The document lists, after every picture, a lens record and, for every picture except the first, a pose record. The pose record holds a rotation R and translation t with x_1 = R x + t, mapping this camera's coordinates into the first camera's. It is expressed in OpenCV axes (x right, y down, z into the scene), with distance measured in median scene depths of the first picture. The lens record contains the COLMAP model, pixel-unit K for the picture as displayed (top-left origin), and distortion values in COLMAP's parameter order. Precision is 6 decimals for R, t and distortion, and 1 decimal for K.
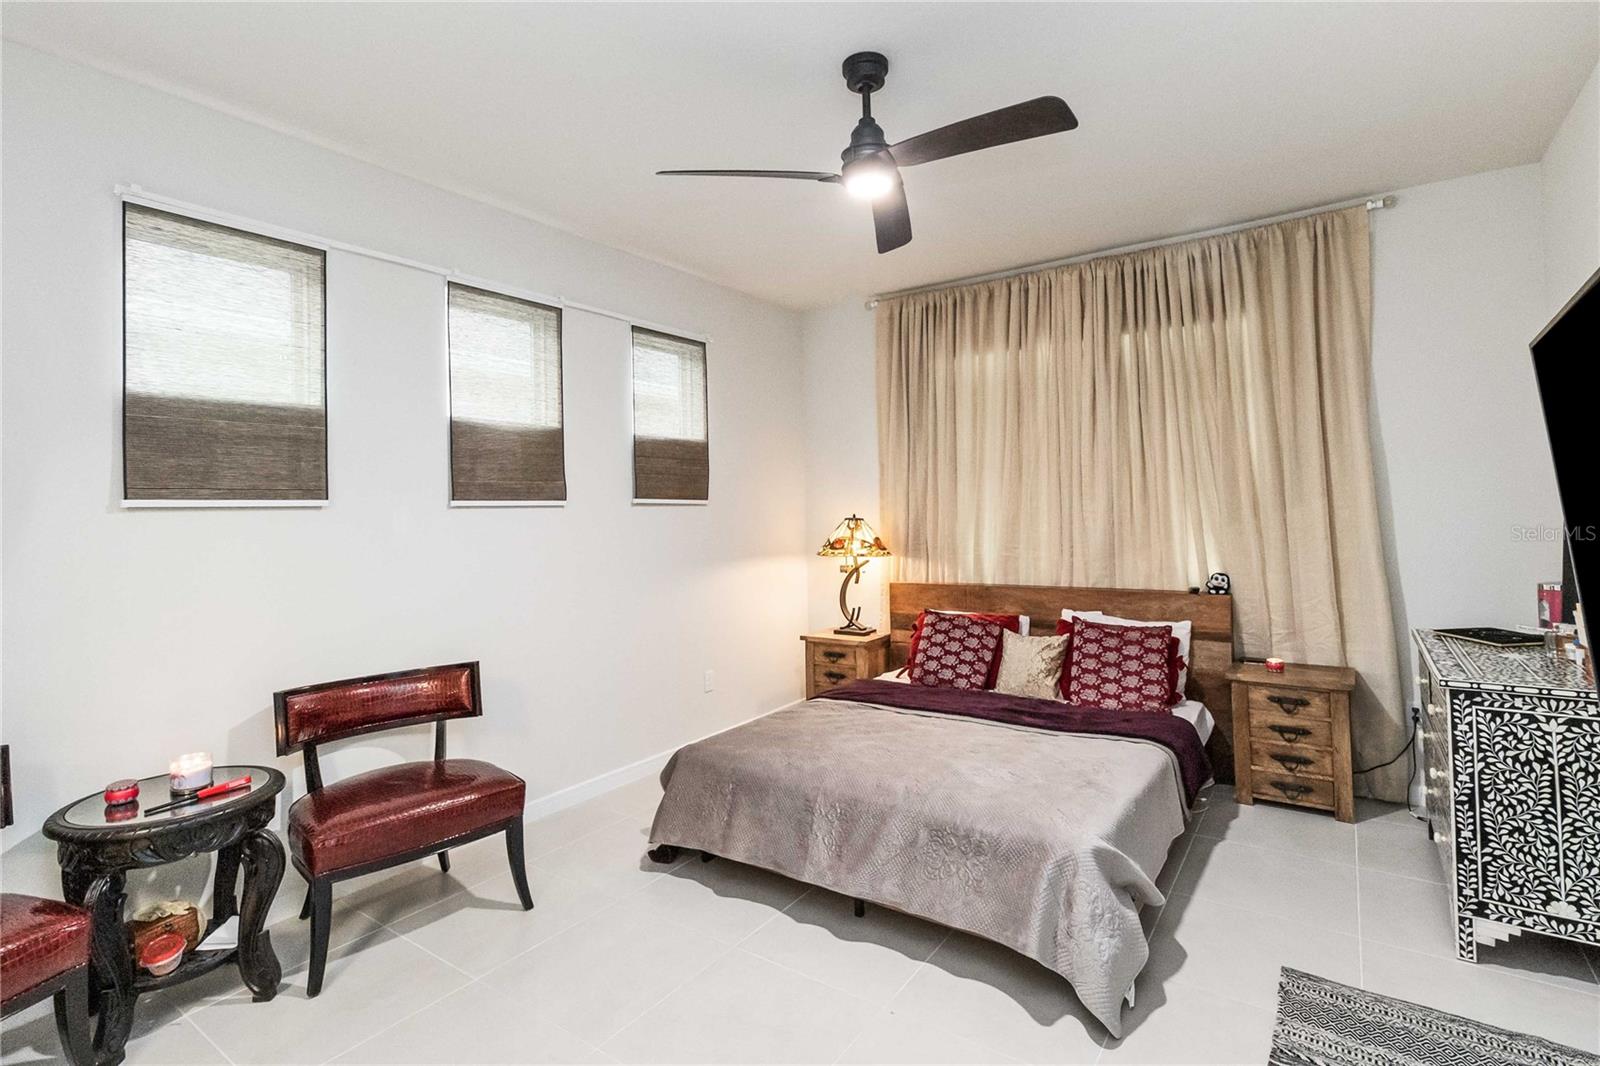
lens RADIAL K [[763.1, 0, 798.1], [0, 763.1, 505.7], [0, 0, 1]] dist [0.002080, -0.000227]
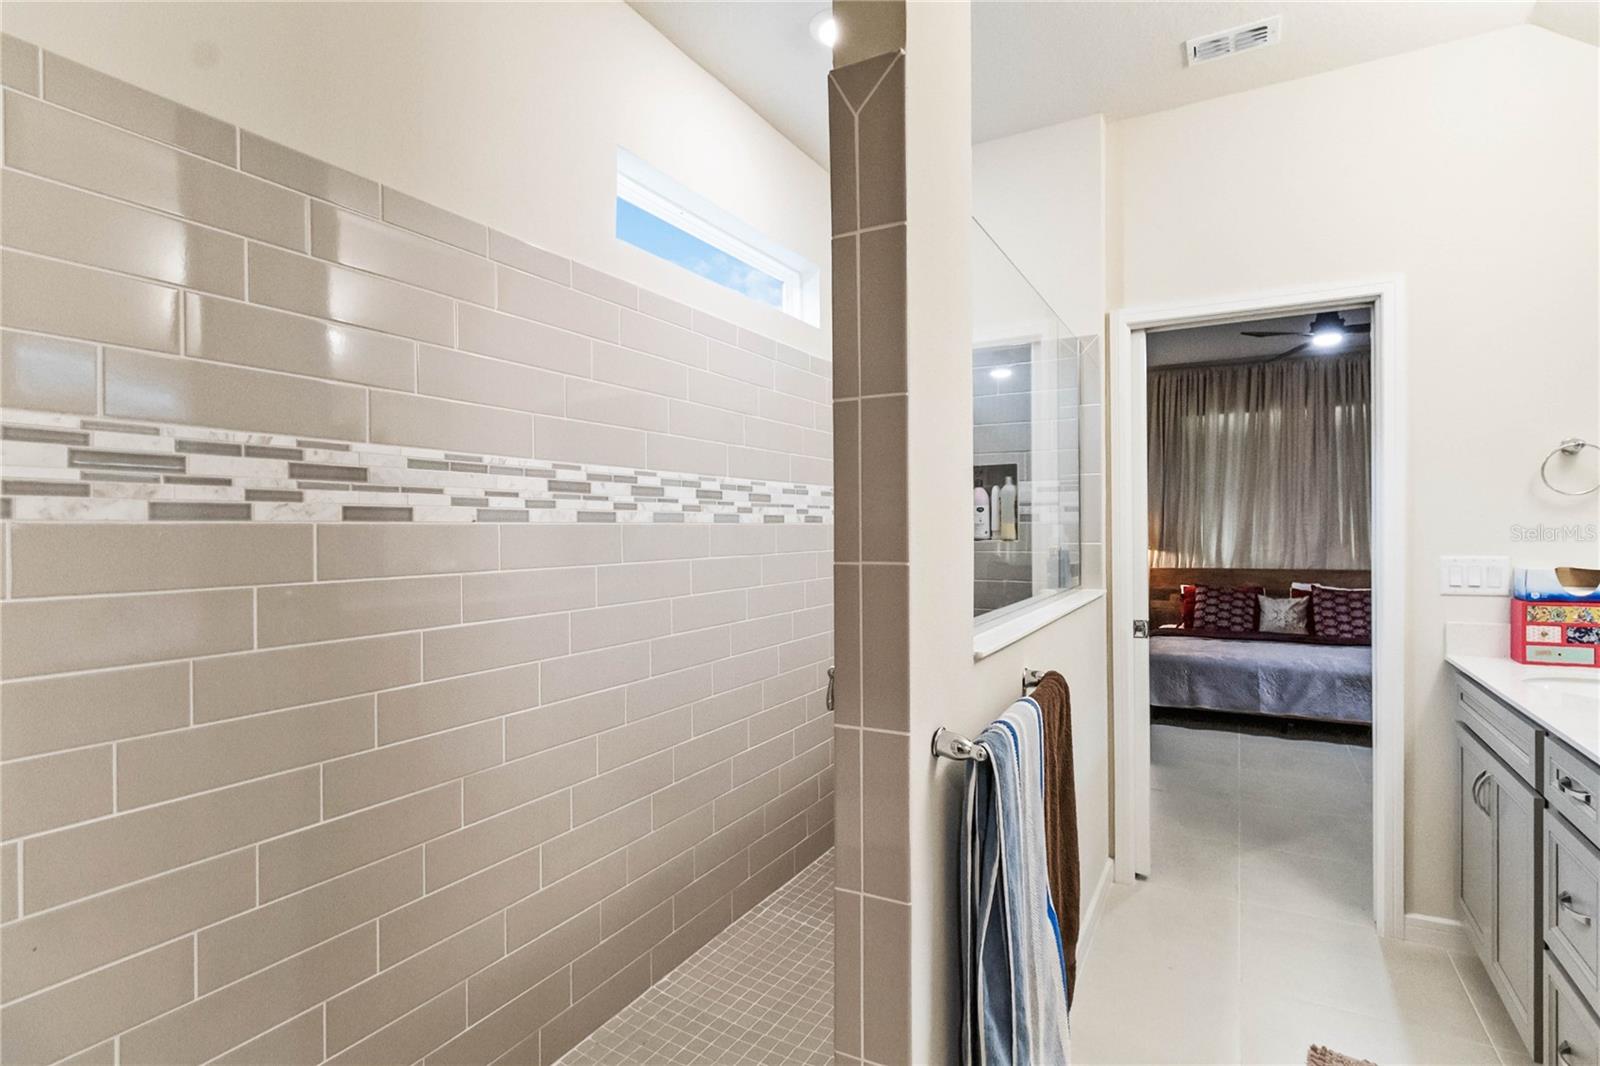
lens RADIAL K [[761.6, 0, 812.3], [0, 761.6, 534.4], [0, 0, 1]] dist [0.005216, -0.000180]
pose [[0.995346, 0.014814, 0.095220, -0.773673], [-0.016543, 0.999712, 0.017396, 0.026538], [-0.094934, -0.018891, 0.995304, -0.451892]]
